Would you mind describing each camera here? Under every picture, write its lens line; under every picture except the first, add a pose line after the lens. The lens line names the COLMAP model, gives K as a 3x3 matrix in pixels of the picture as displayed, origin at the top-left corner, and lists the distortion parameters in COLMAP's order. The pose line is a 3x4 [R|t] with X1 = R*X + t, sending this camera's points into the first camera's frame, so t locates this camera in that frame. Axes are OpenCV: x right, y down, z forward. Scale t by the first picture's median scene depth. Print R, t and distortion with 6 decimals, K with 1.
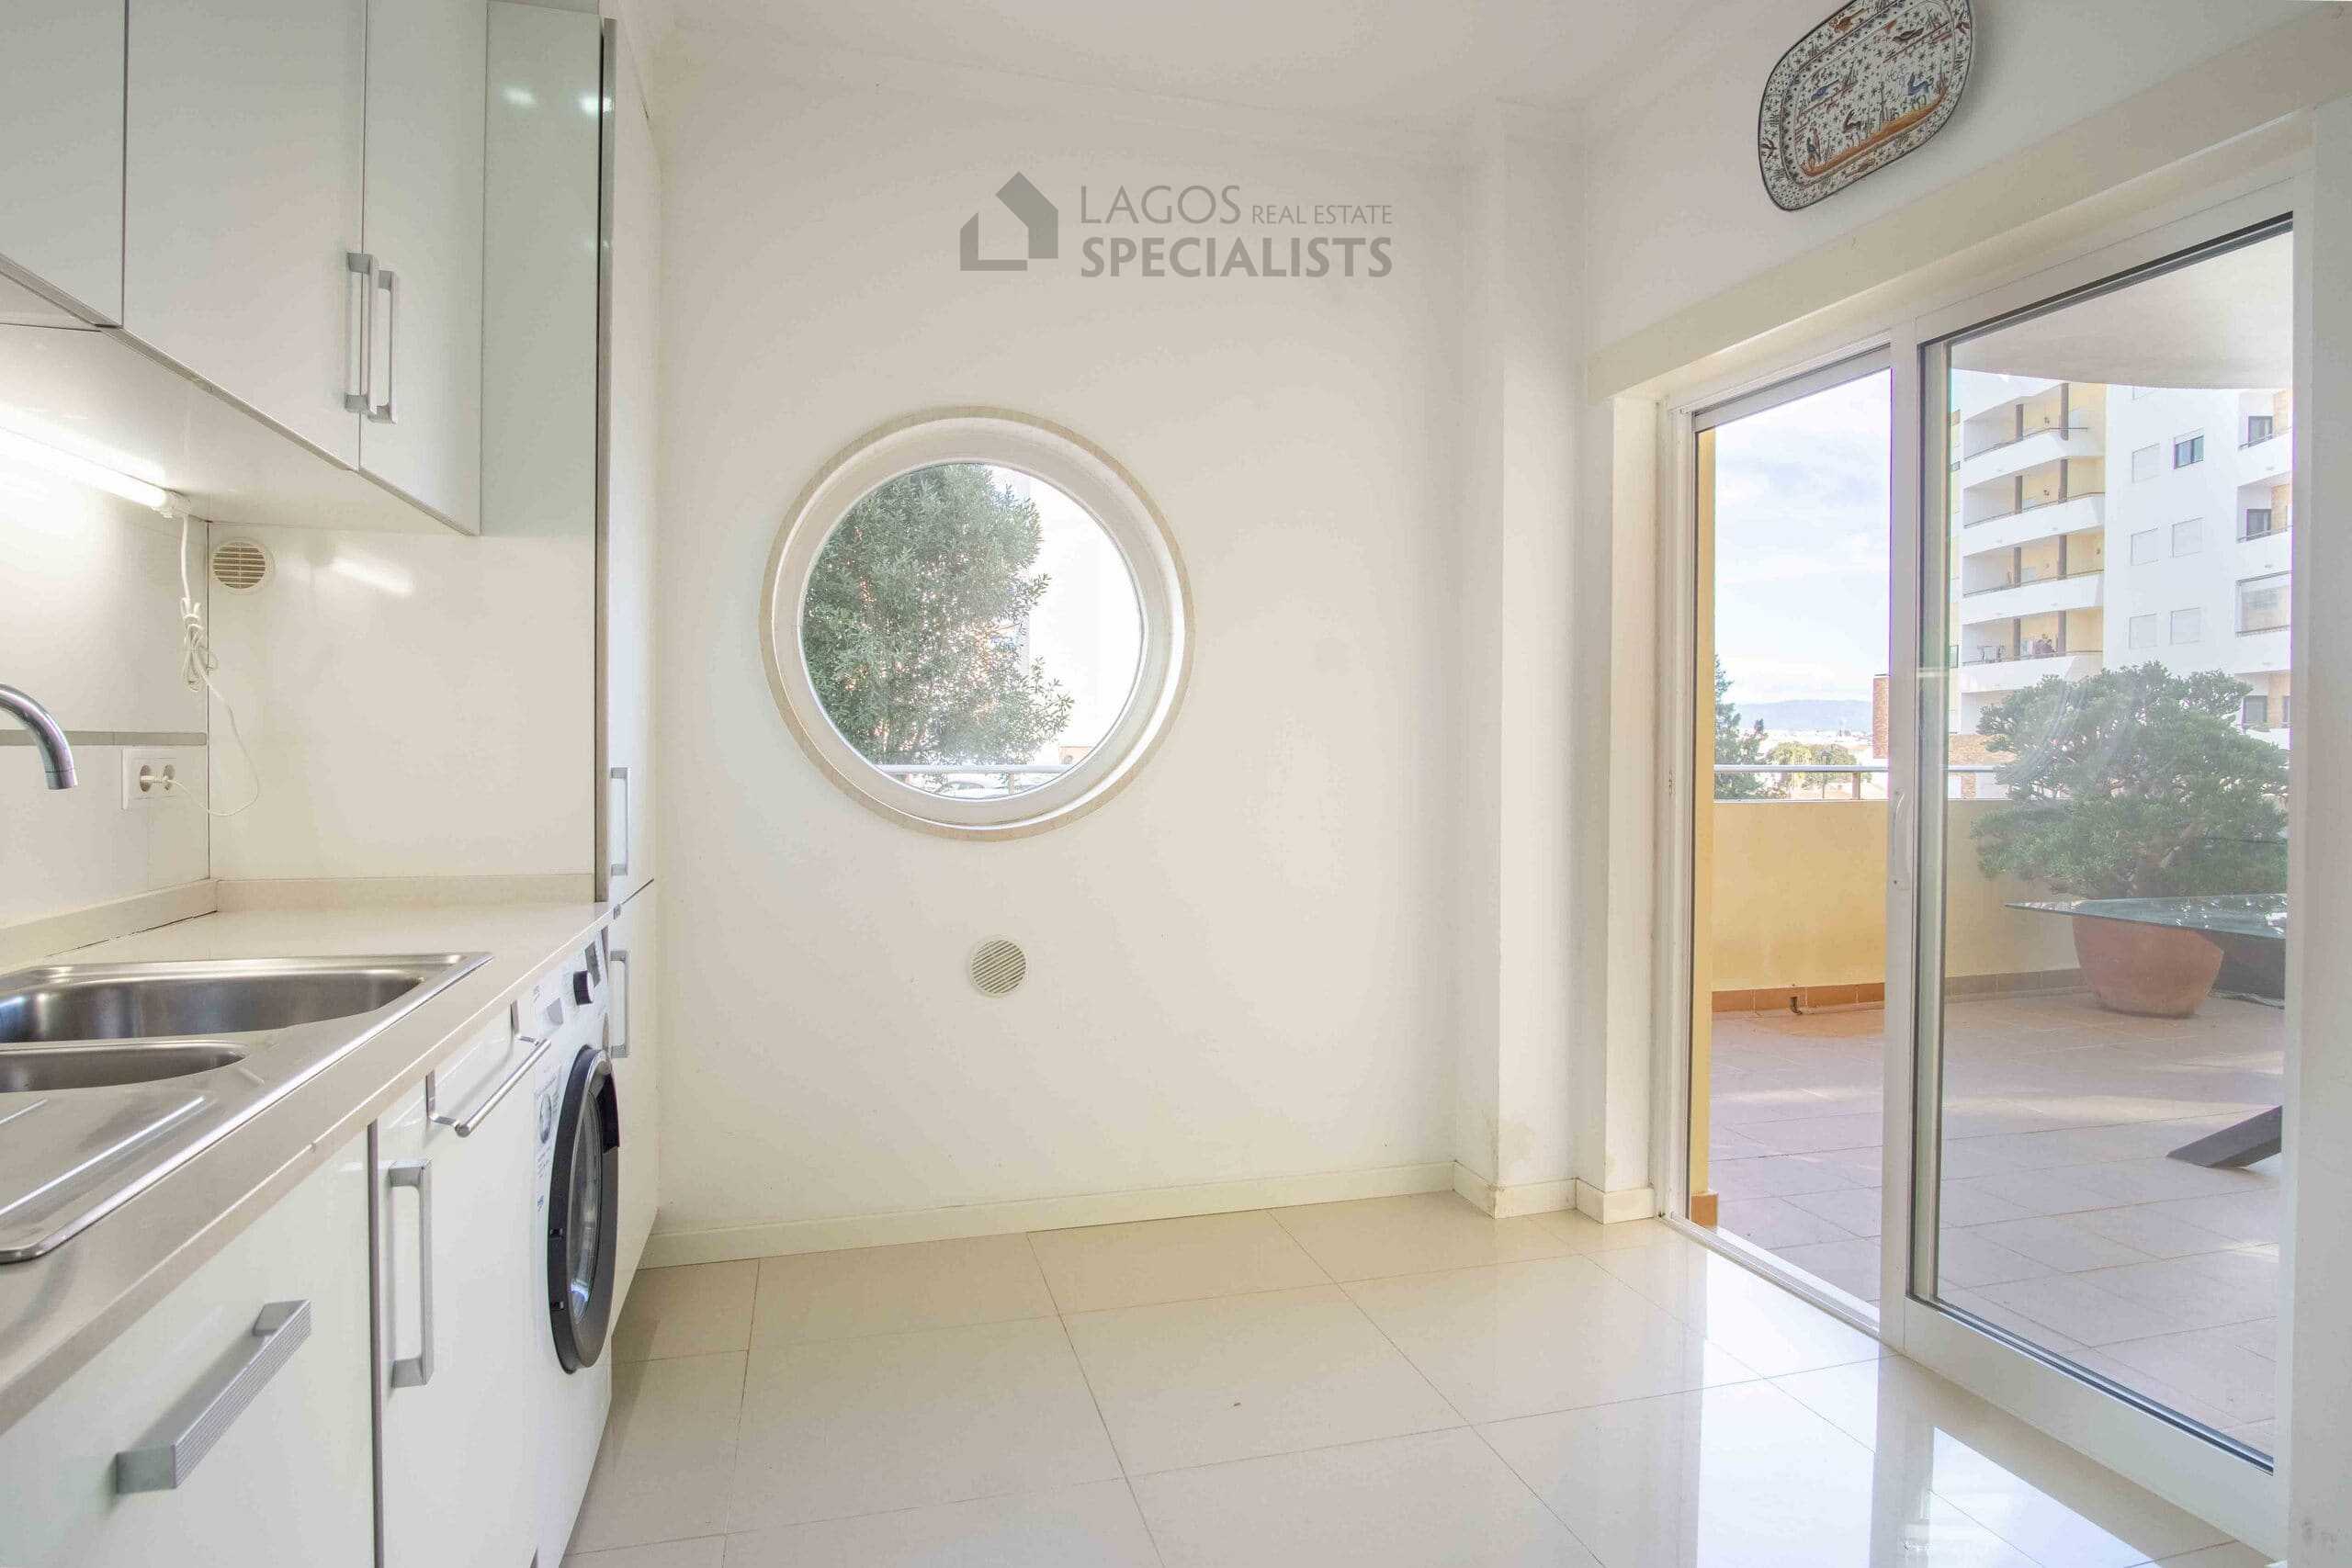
lens RADIAL K [[1295.8, 0, 1181.5], [0, 1295.8, 768.5], [0, 0, 1]] dist [-0.025602, -0.001356]
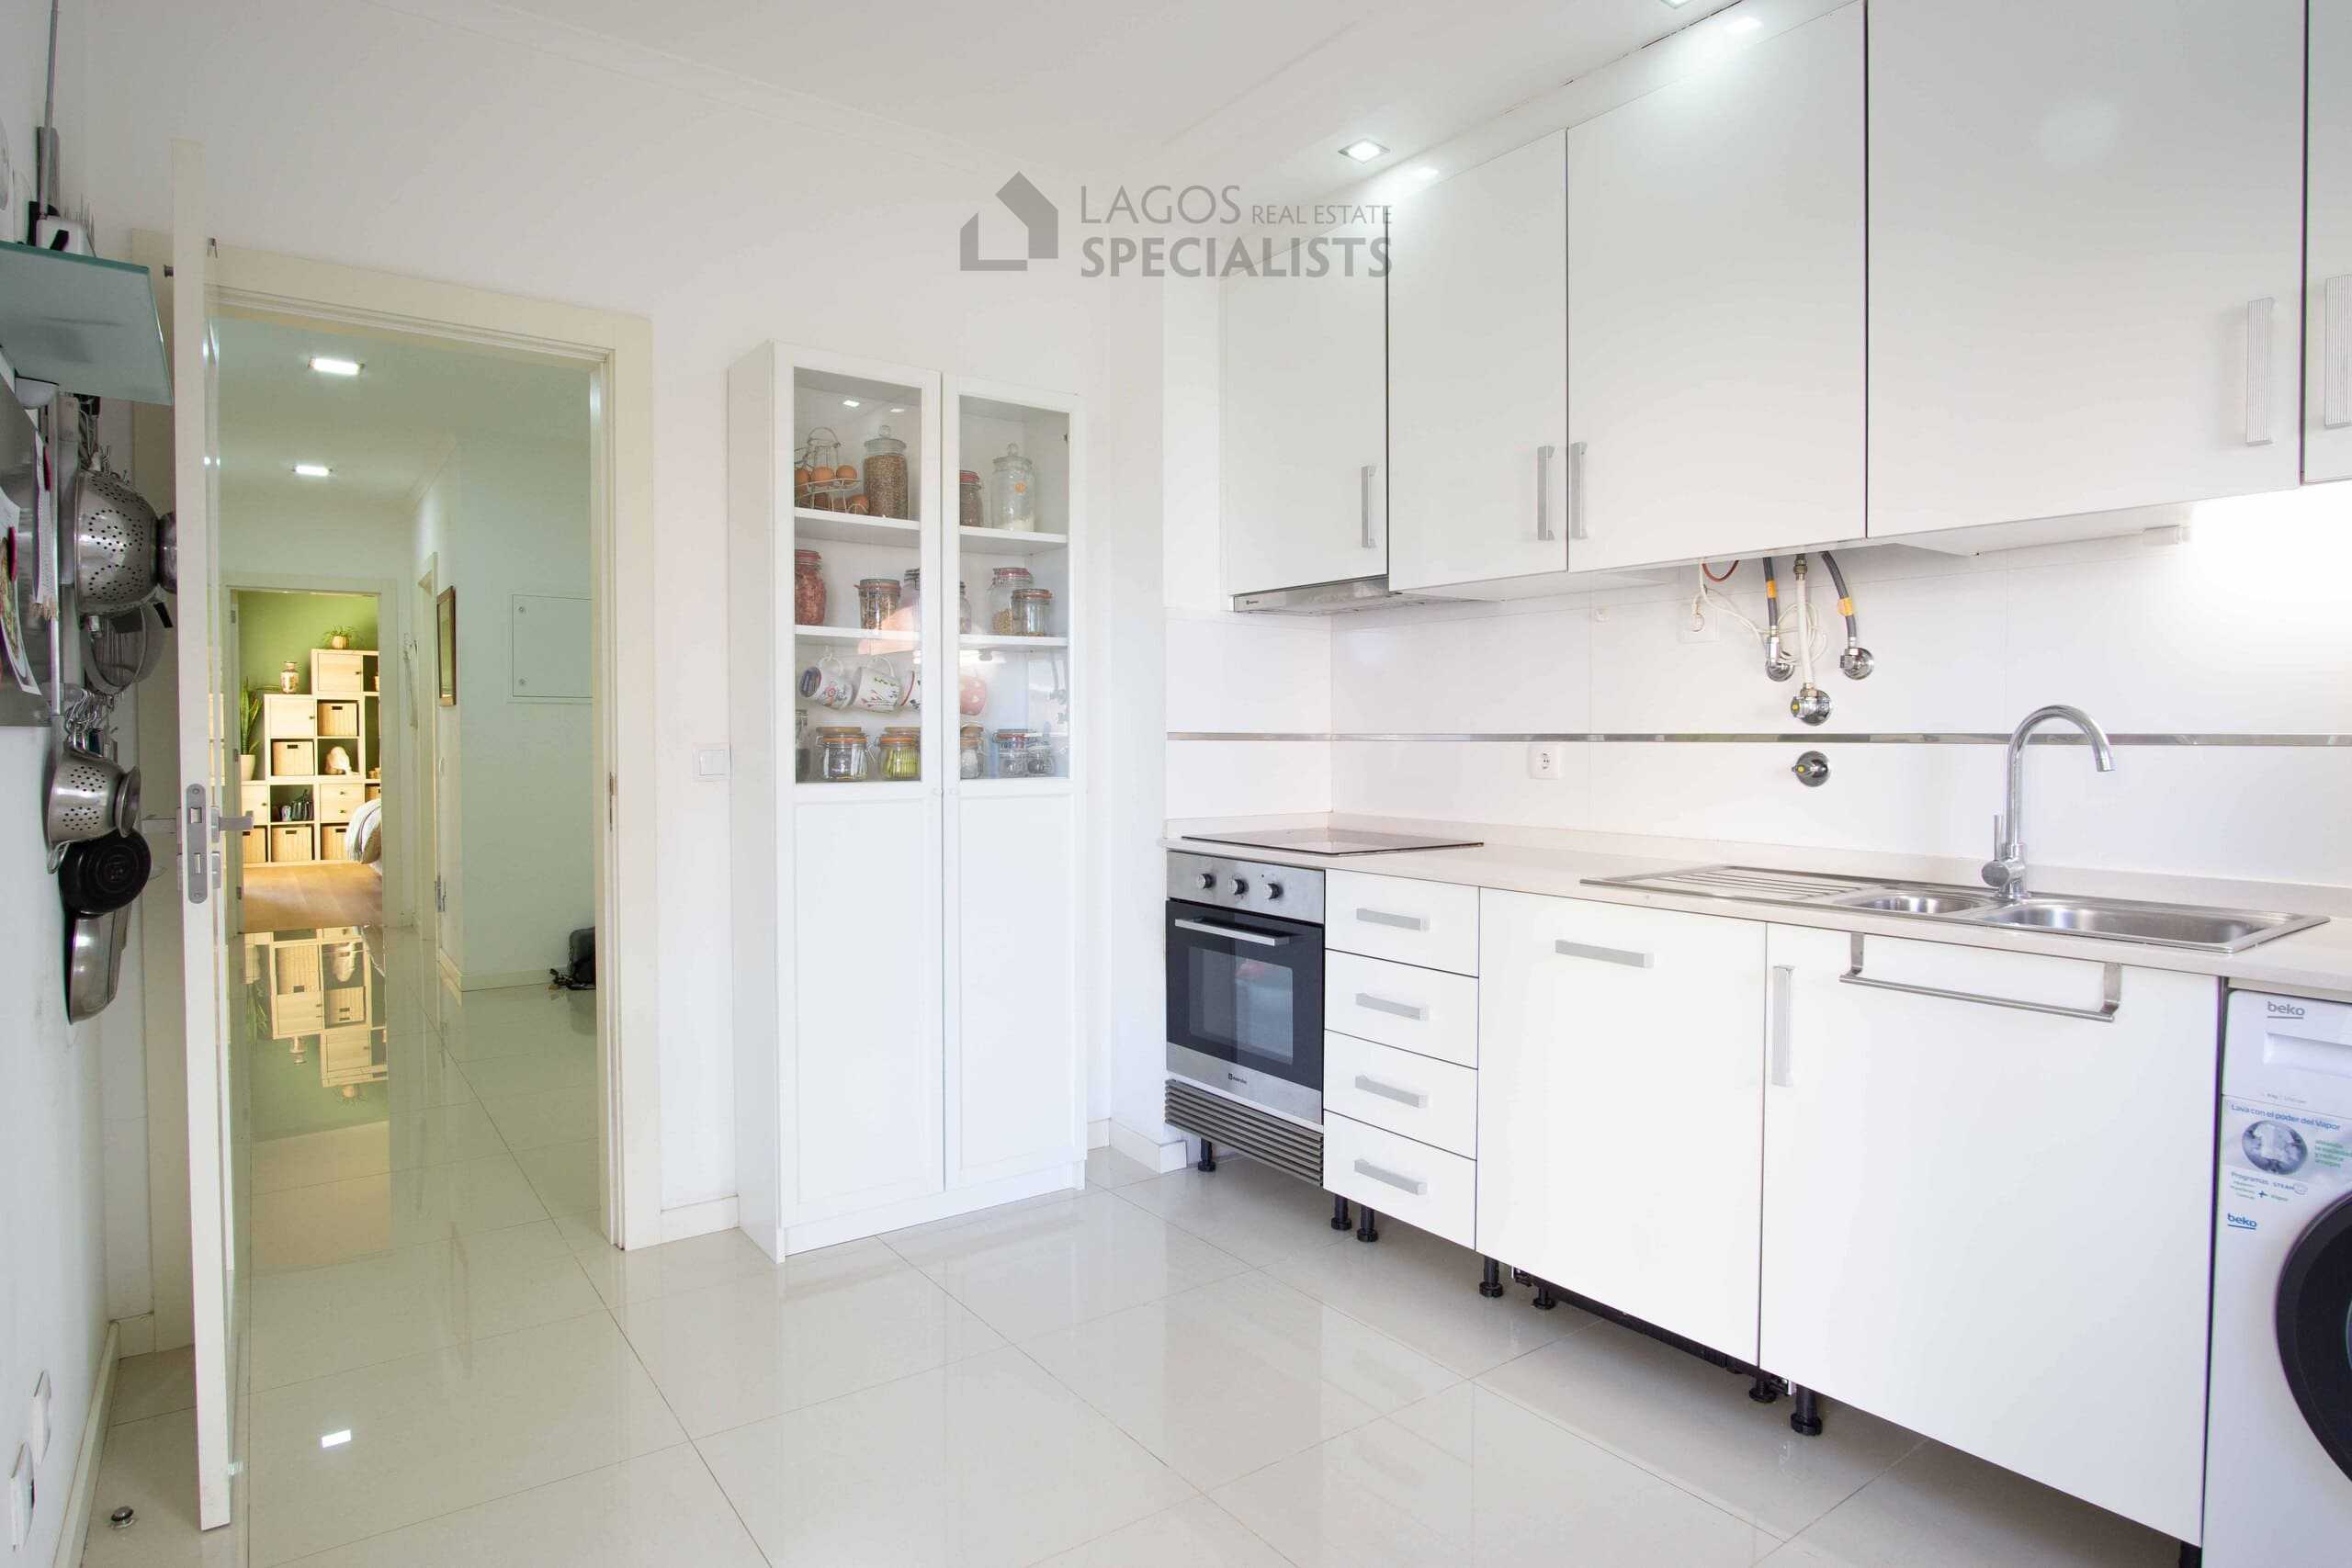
lens RADIAL K [[1295.8, 0, 1181.5], [0, 1295.8, 768.5], [0, 0, 1]] dist [-0.025602, -0.001356]
pose [[-0.935342, 0.002413, -0.353737, 0.480305], [-0.011930, 0.999193, 0.038361, -0.023292], [0.353544, 0.040100, -0.934558, 1.349039]]
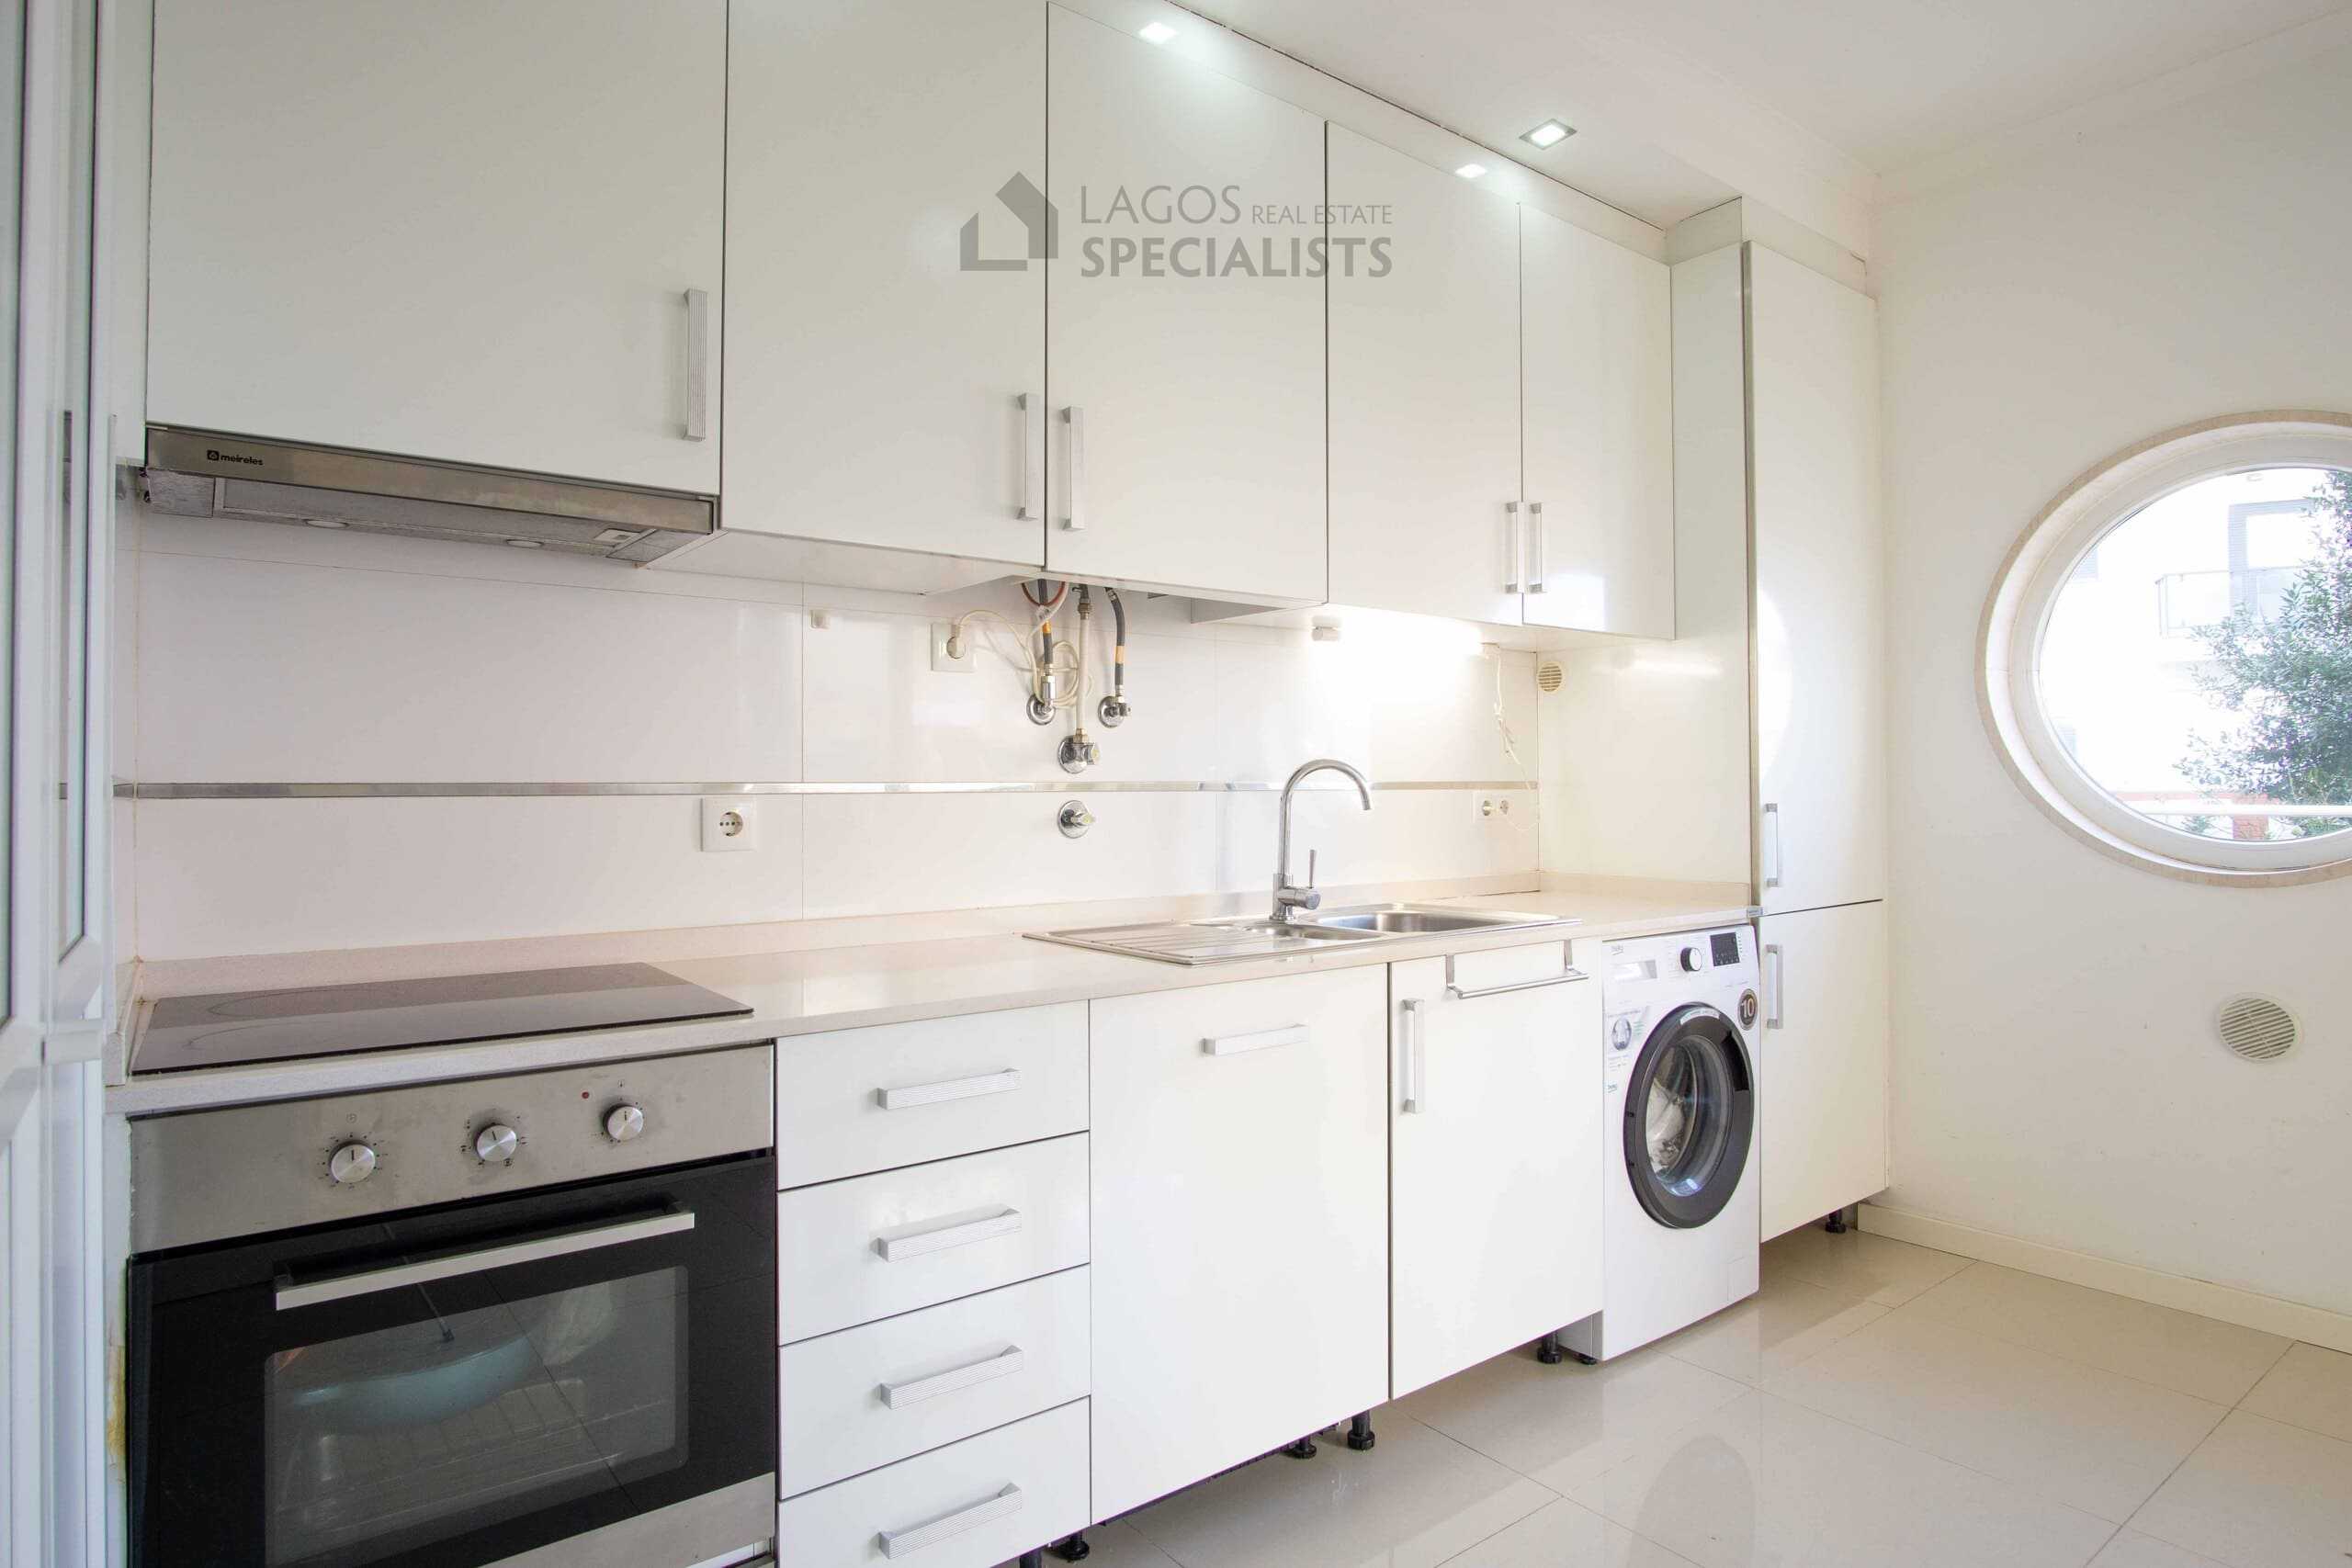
lens RADIAL K [[1295.8, 0, 1181.5], [0, 1295.8, 768.5], [0, 0, 1]] dist [-0.025602, -0.001356]
pose [[0.381192, -0.020655, -0.924265, 0.611936], [-0.008858, 0.999623, -0.025992, 0.002803], [0.924454, 0.018095, 0.380865, -0.050700]]
